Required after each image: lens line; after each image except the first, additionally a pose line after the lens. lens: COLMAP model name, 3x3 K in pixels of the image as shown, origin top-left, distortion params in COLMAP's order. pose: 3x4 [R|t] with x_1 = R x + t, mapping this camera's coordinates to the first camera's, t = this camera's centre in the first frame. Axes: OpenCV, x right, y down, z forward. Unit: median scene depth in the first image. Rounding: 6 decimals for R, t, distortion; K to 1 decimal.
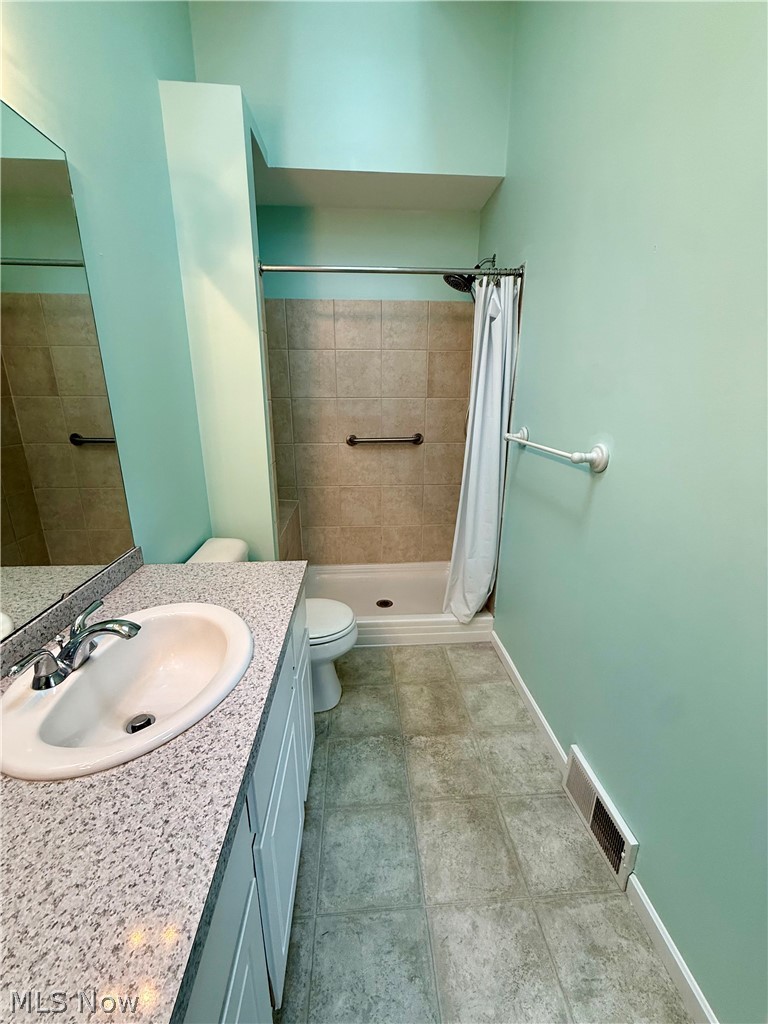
lens RADIAL K [[408.1, 0, 384.4], [0, 408.1, 509.9], [0, 0, 1]] dist [-0.000972, 0.001116]
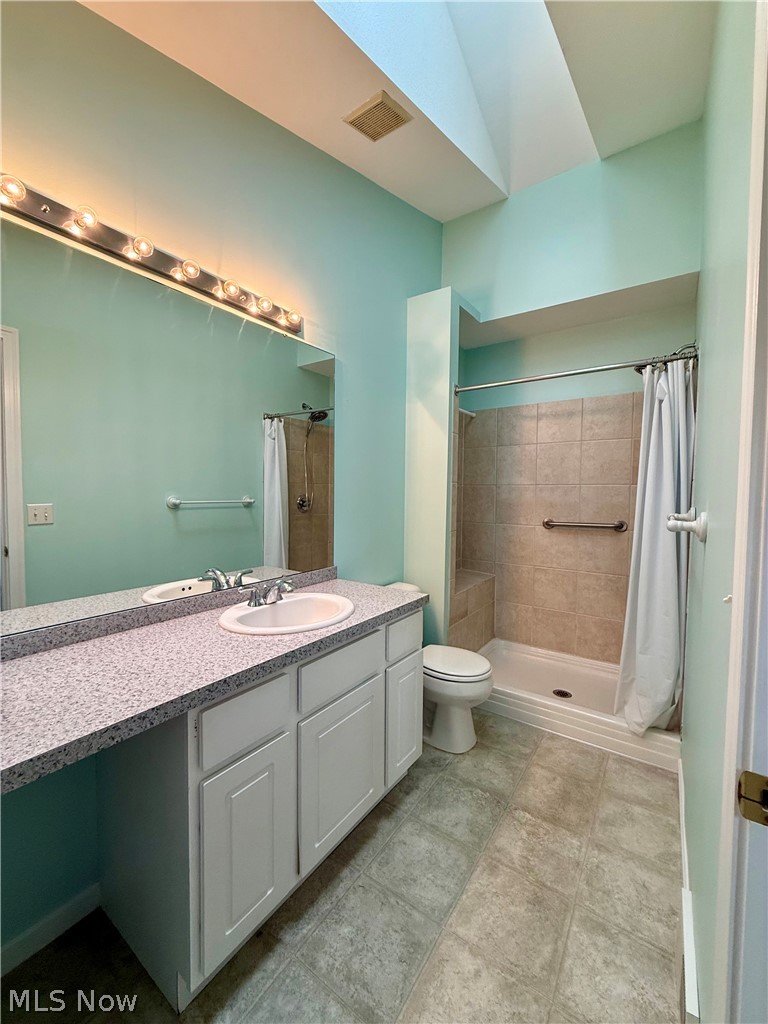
lens RADIAL K [[408.1, 0, 383.7], [0, 408.1, 511.2], [0, 0, 1]] dist [-0.000972, 0.001116]
pose [[0.779216, 0.034350, -0.625814, 0.396256], [-0.183367, 0.967302, -0.175221, 0.097518], [0.599333, 0.251289, 0.760036, -0.105678]]
